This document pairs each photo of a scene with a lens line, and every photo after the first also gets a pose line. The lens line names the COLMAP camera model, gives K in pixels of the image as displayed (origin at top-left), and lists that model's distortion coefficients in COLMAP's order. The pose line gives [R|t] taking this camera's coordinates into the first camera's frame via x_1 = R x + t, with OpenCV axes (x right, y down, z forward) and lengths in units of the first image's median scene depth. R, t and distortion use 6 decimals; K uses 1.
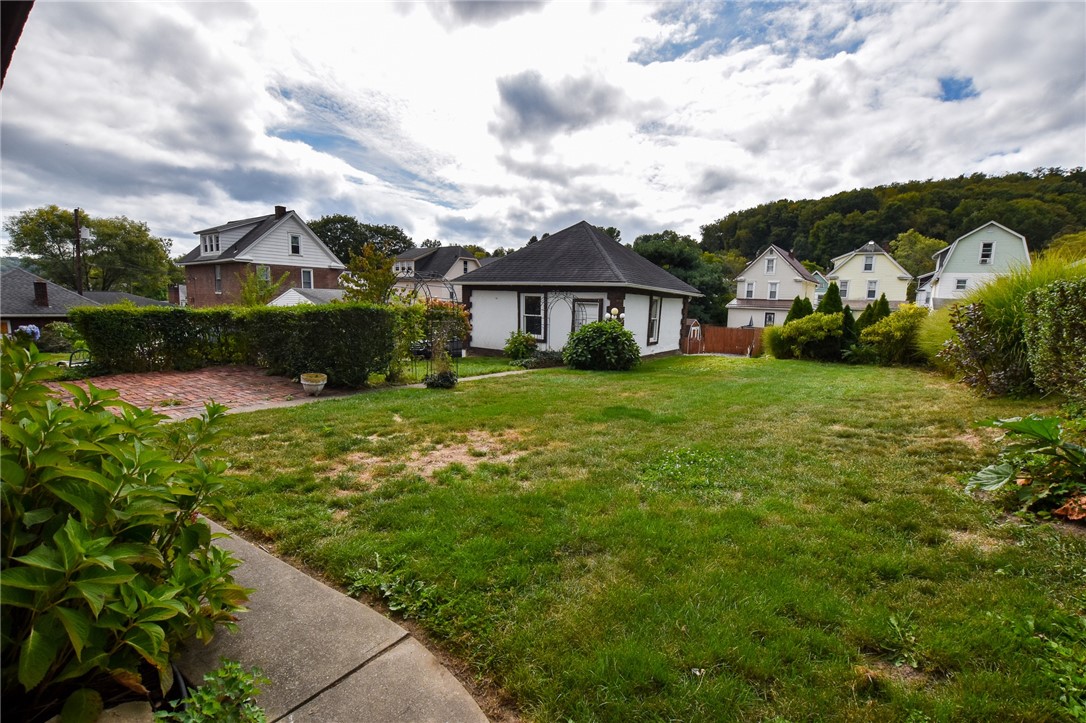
lens RADIAL K [[473.9, 0, 543.0], [0, 473.9, 361.5], [0, 0, 1]] dist [-0.036321, 0.004712]
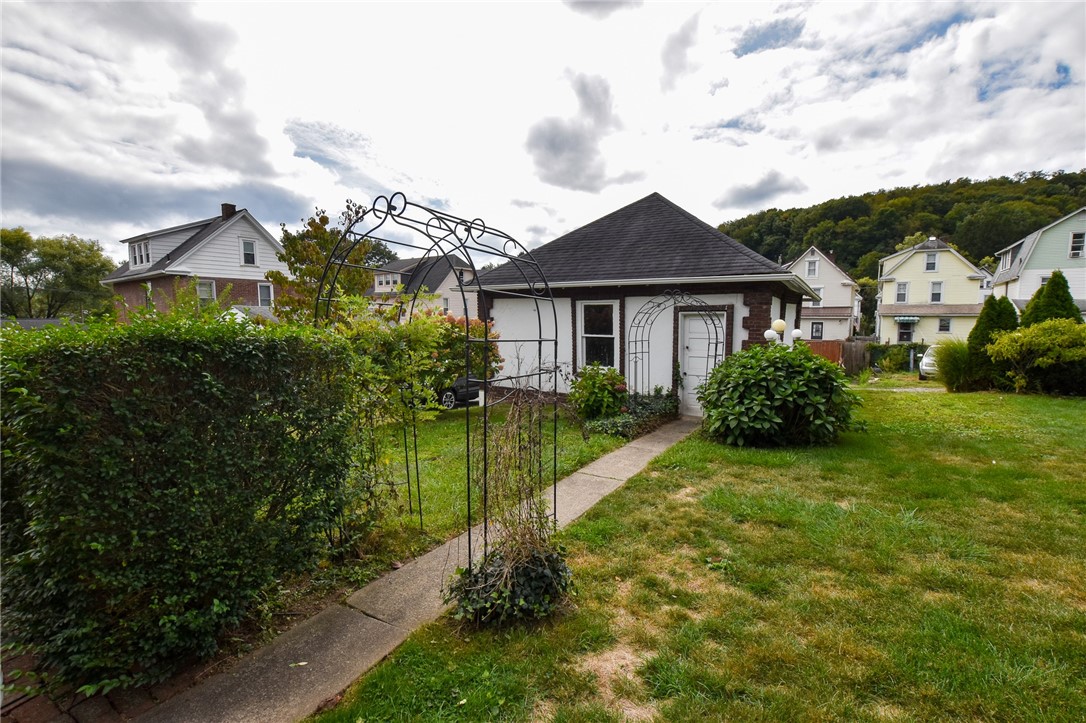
lens RADIAL K [[473.9, 0, 543.0], [0, 473.9, 361.5], [0, 0, 1]] dist [-0.036321, 0.004712]
pose [[0.999244, -0.029751, 0.025041, -0.044483], [0.030592, 0.998958, -0.033880, -0.018301], [-0.024007, 0.034620, 0.999112, 0.156866]]
